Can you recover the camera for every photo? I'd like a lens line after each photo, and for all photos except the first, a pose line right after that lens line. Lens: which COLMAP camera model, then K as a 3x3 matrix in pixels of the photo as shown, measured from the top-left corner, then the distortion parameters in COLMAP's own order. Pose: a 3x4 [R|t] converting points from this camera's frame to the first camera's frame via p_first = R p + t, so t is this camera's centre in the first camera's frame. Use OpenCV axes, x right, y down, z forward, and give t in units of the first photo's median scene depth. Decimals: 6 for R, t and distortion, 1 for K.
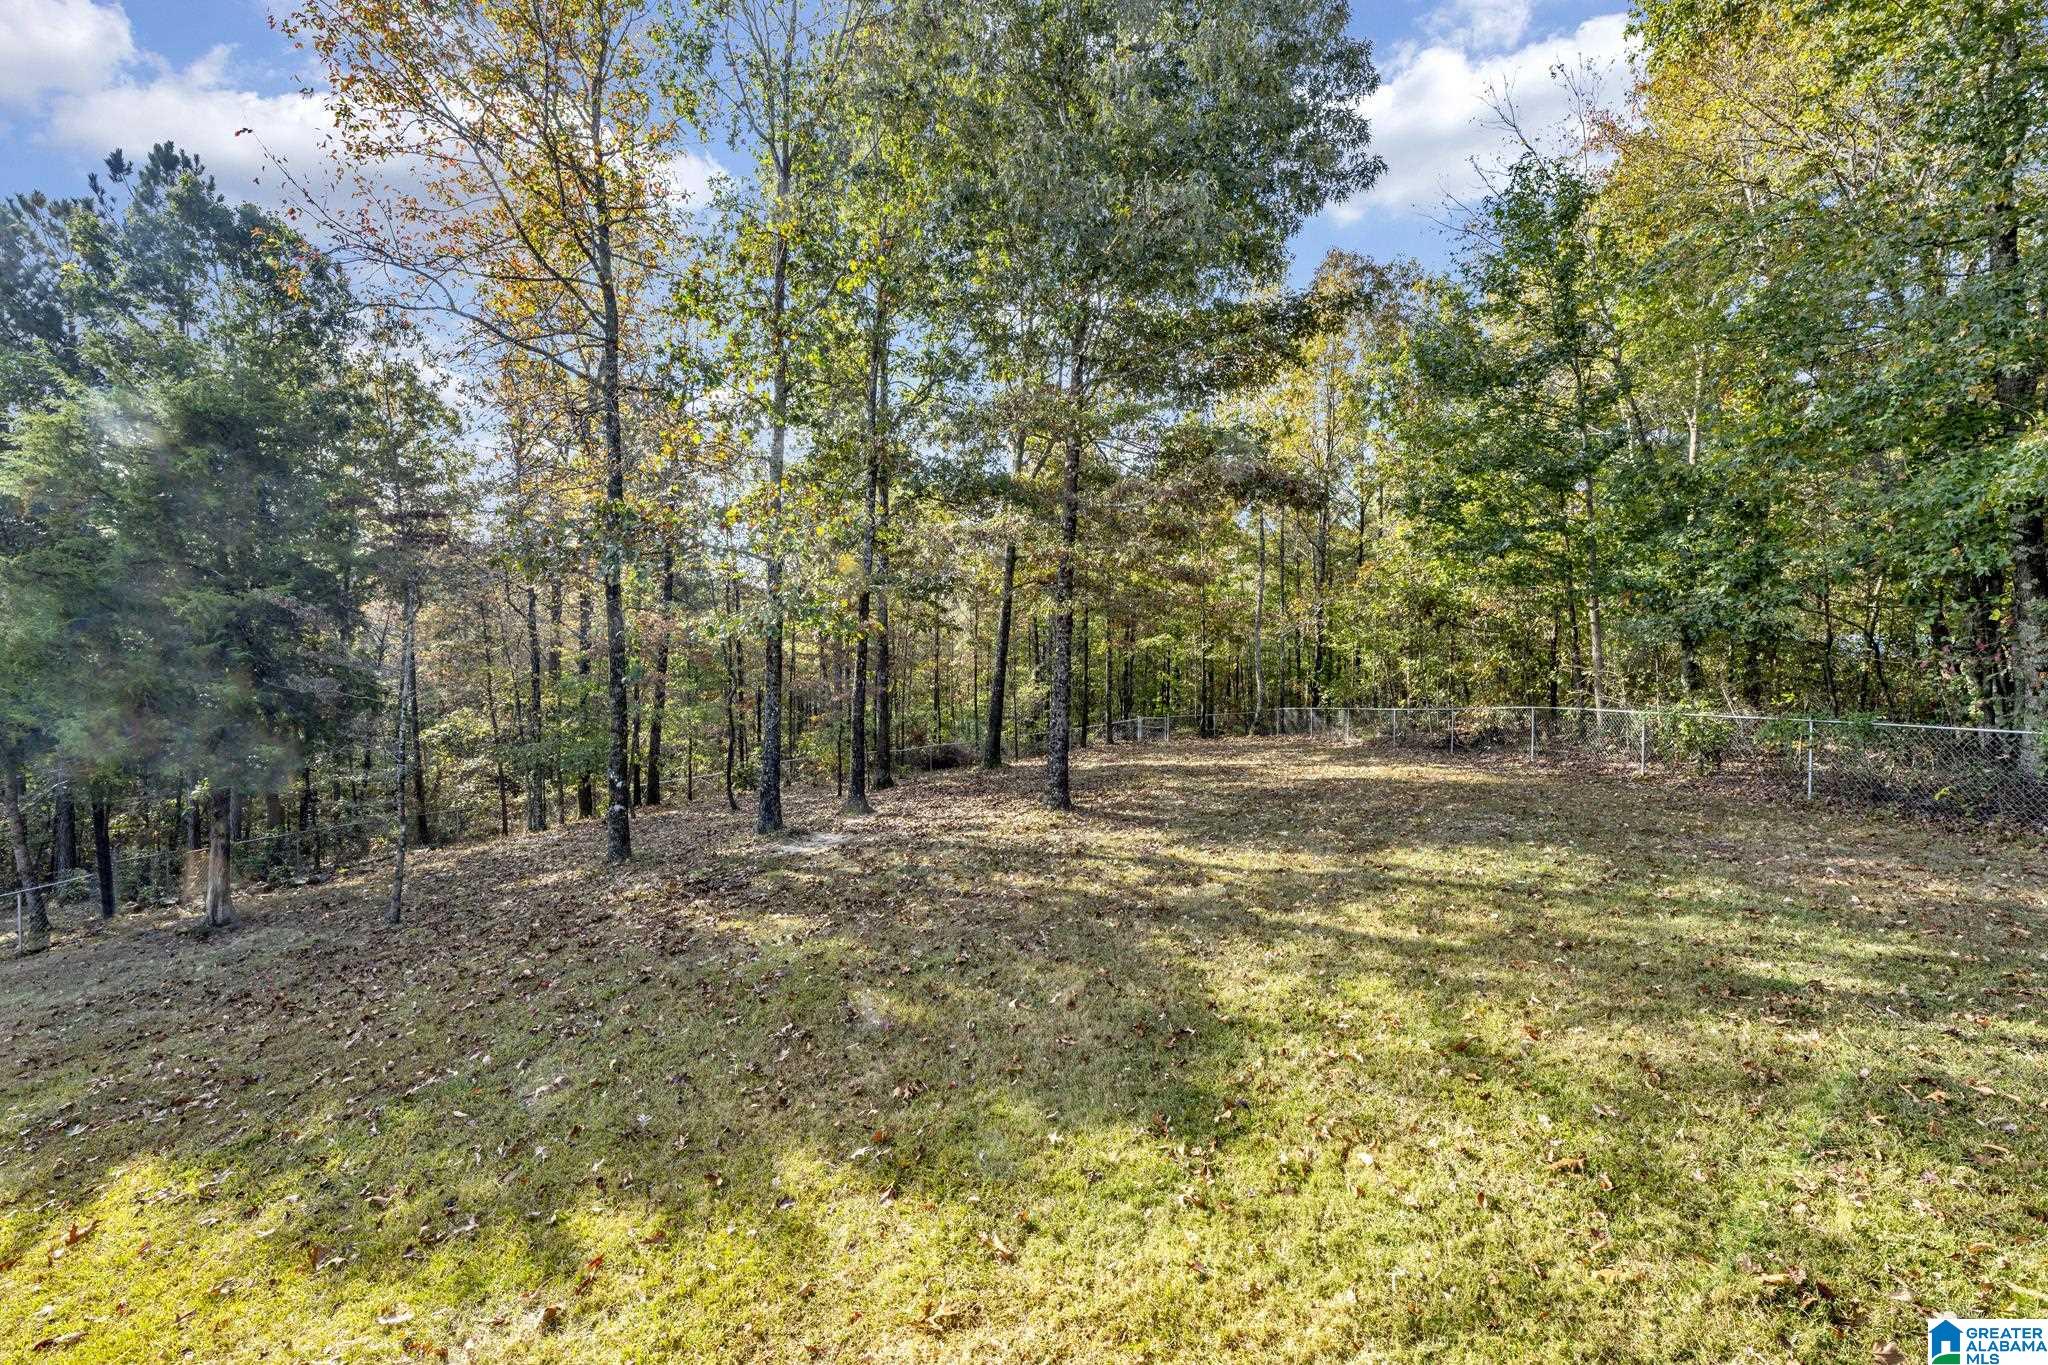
lens RADIAL K [[802.1, 0, 1021.3], [0, 802.1, 684.2], [0, 0, 1]] dist [-0.001054, 0.000070]
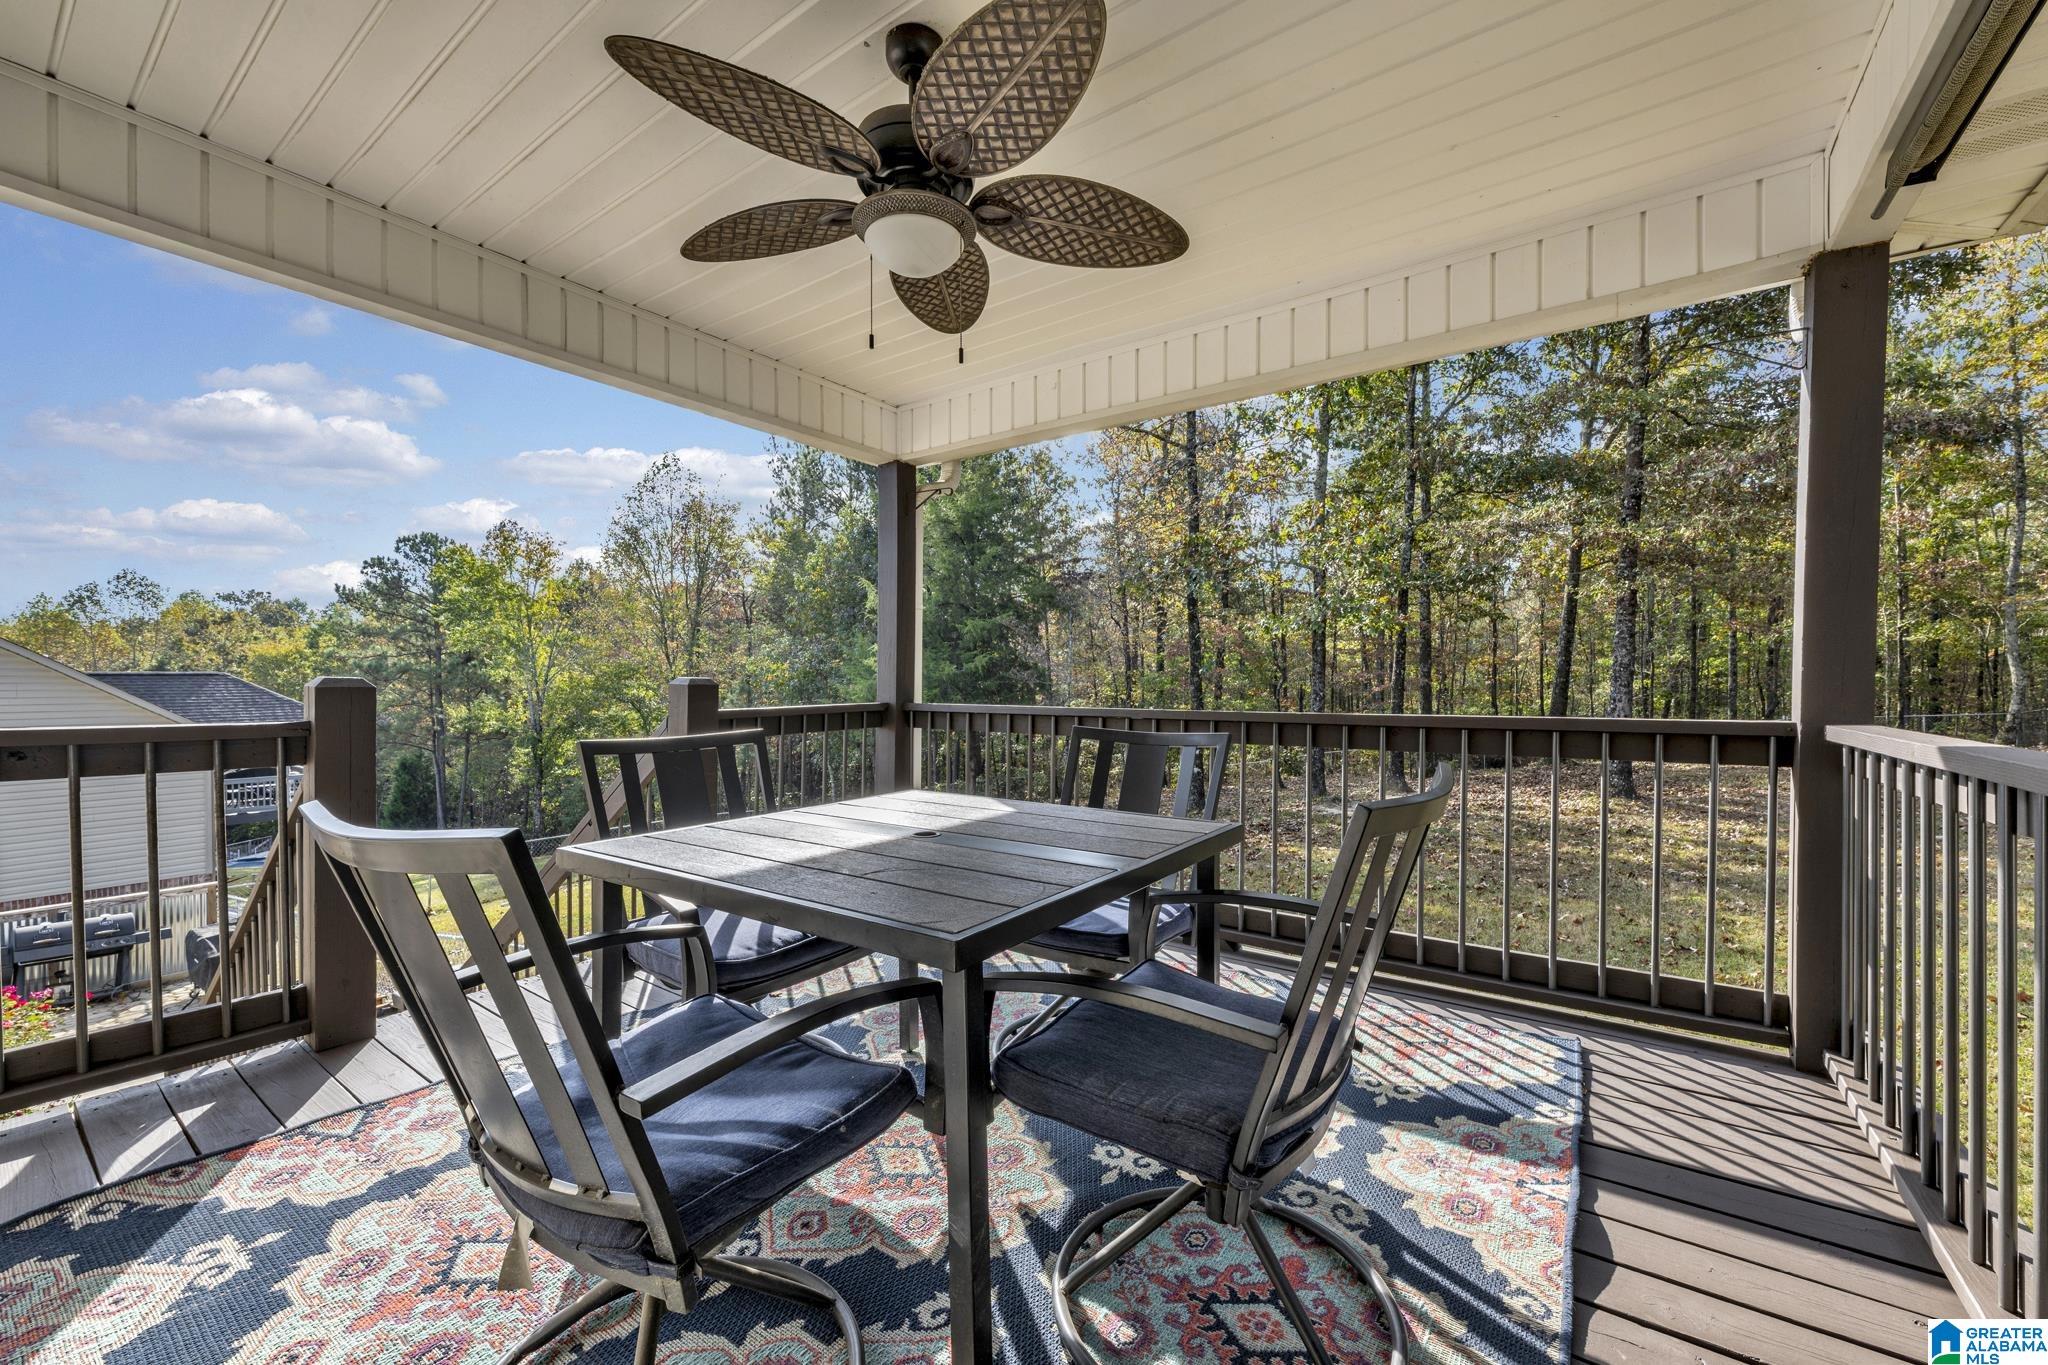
lens RADIAL K [[802.1, 0, 1023.4], [0, 802.1, 691.8], [0, 0, 1]] dist [-0.001054, 0.000070]
pose [[0.797678, -0.001131, -0.603082, 0.045757], [0.004419, 0.999982, 0.003969, 0.017339], [0.603067, -0.005831, 0.797669, -0.166157]]
